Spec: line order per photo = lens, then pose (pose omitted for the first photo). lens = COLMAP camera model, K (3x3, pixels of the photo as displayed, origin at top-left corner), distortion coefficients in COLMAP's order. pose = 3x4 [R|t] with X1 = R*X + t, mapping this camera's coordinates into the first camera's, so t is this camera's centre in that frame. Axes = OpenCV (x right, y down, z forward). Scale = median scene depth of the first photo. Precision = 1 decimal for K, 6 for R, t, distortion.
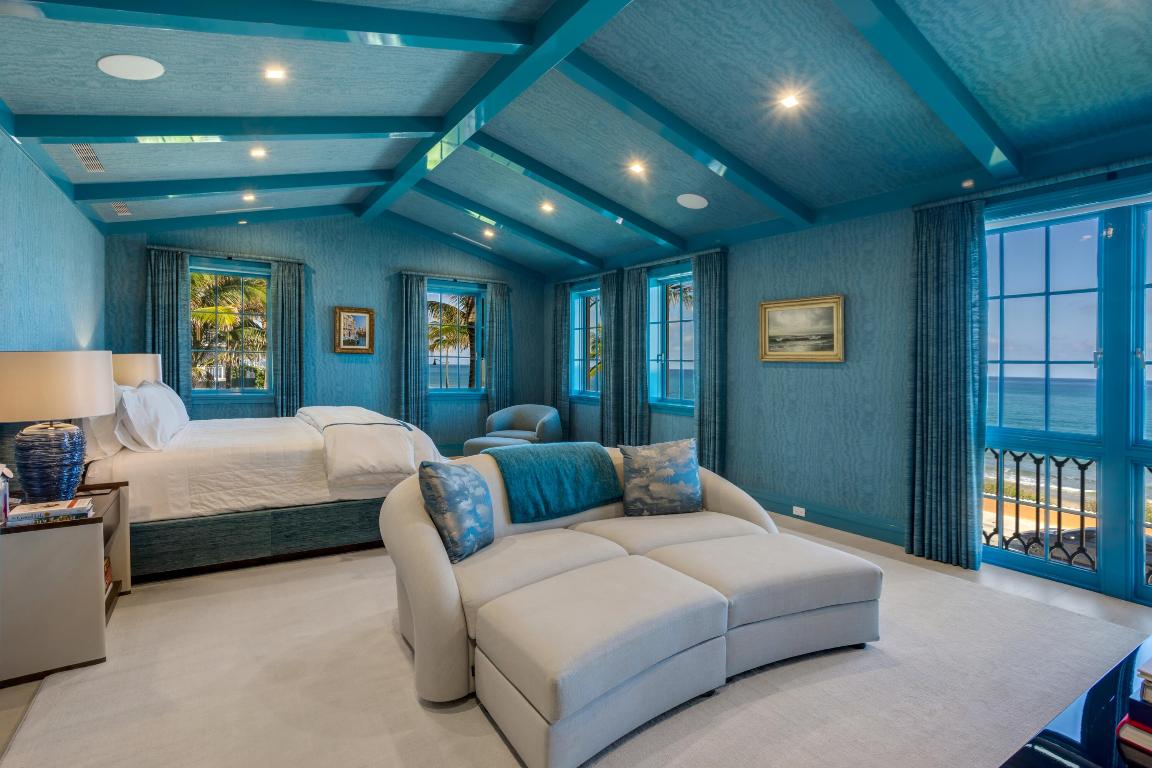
lens RADIAL K [[565.1, 0, 576.1], [0, 565.1, 364.2], [0, 0, 1]] dist [0.000238, 0.000161]
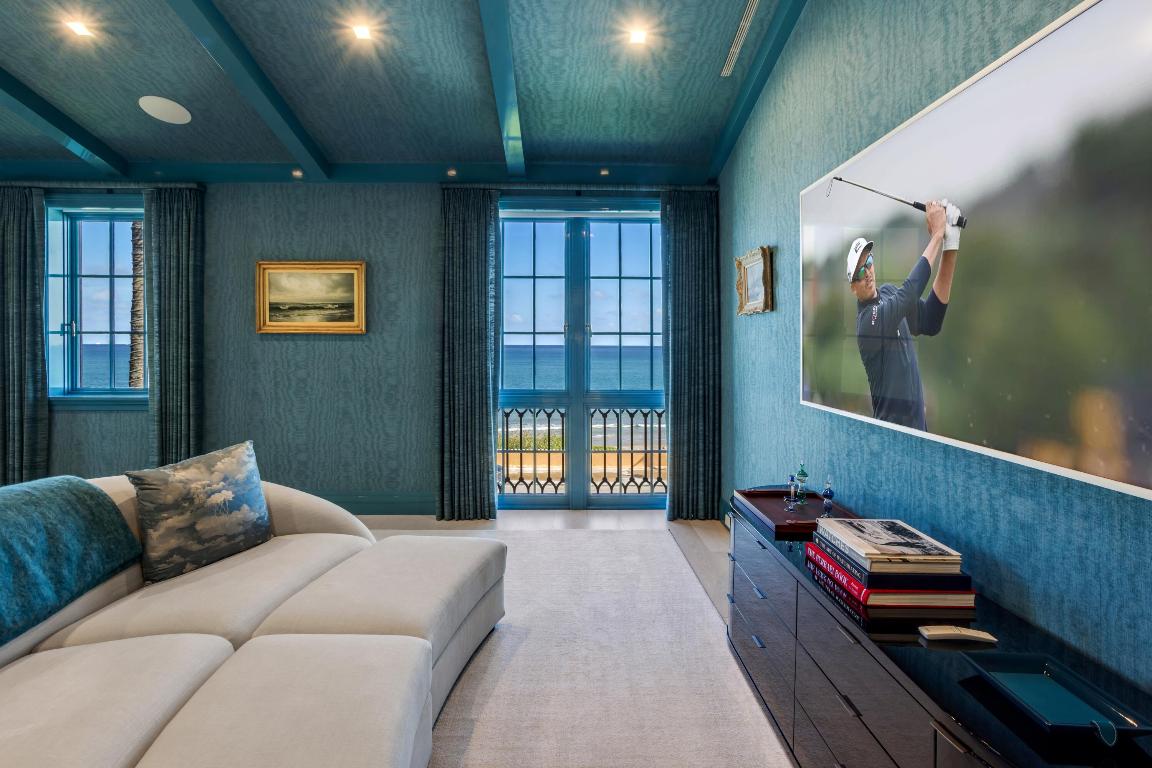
lens RADIAL K [[576.7, 0, 574.2], [0, 576.7, 332.5], [0, 0, 1]] dist [-0.026783, 0.020834]
pose [[0.549792, -0.001992, 0.835299, -0.149144], [0.006806, 0.999975, -0.002095, -0.001787], [-0.835274, 0.006837, 0.549792, 0.220740]]
